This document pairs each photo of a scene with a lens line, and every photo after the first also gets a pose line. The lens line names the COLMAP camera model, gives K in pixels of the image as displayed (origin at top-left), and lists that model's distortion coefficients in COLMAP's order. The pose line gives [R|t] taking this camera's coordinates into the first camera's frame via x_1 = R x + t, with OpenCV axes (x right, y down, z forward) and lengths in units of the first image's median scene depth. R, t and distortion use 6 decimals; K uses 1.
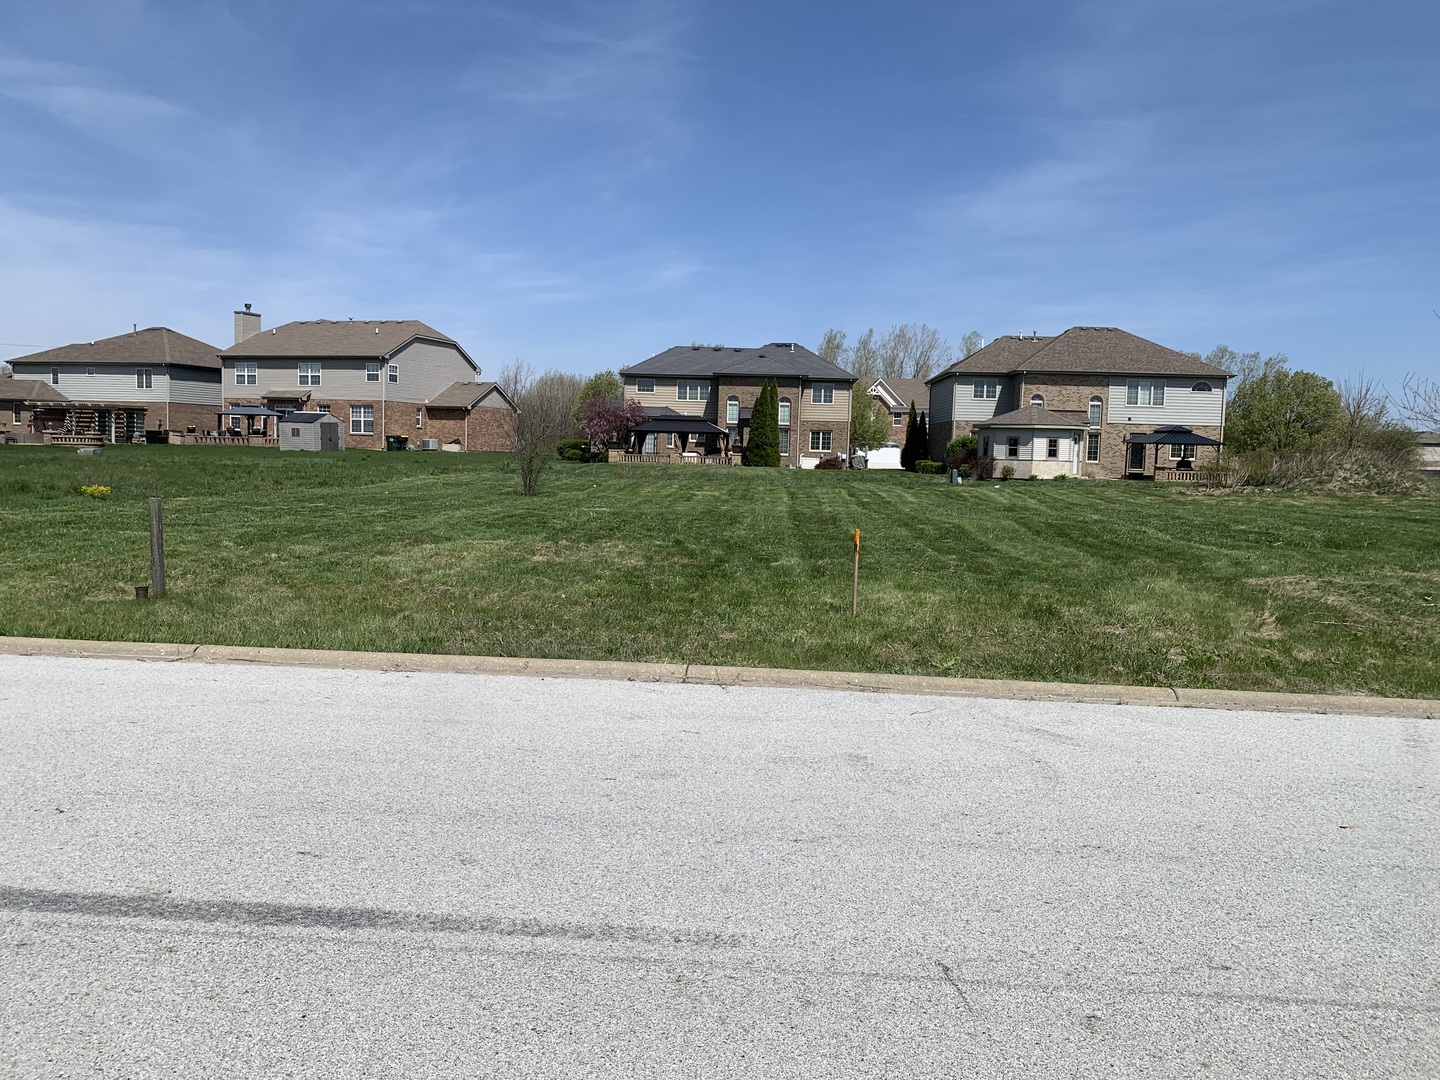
lens RADIAL K [[1322.5, 0, 714.8], [0, 1322.5, 542.2], [0, 0, 1]] dist [0.031362, 0.000000]
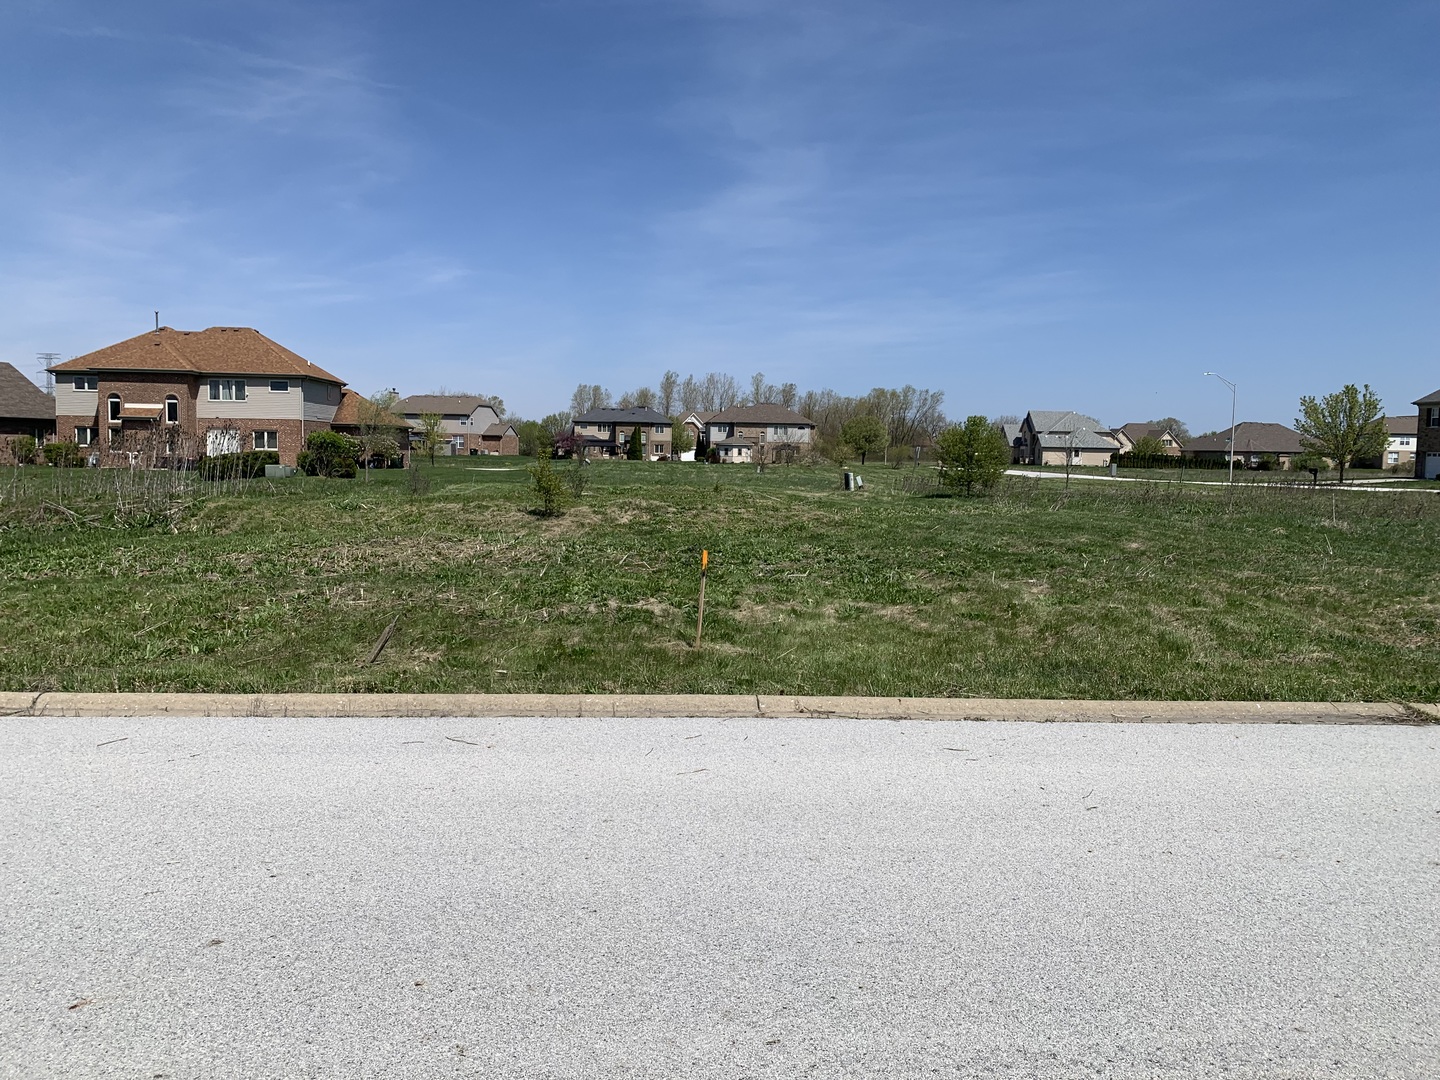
lens RADIAL K [[1322.5, 0, 720.8], [0, 1322.5, 545.6], [0, 0, 1]] dist [0.031362, 0.000000]
pose [[0.993113, -0.017407, 0.115863, -0.084204], [0.017595, 0.999845, -0.000599, 0.095205], [-0.115835, 0.002633, 0.993265, -1.310757]]
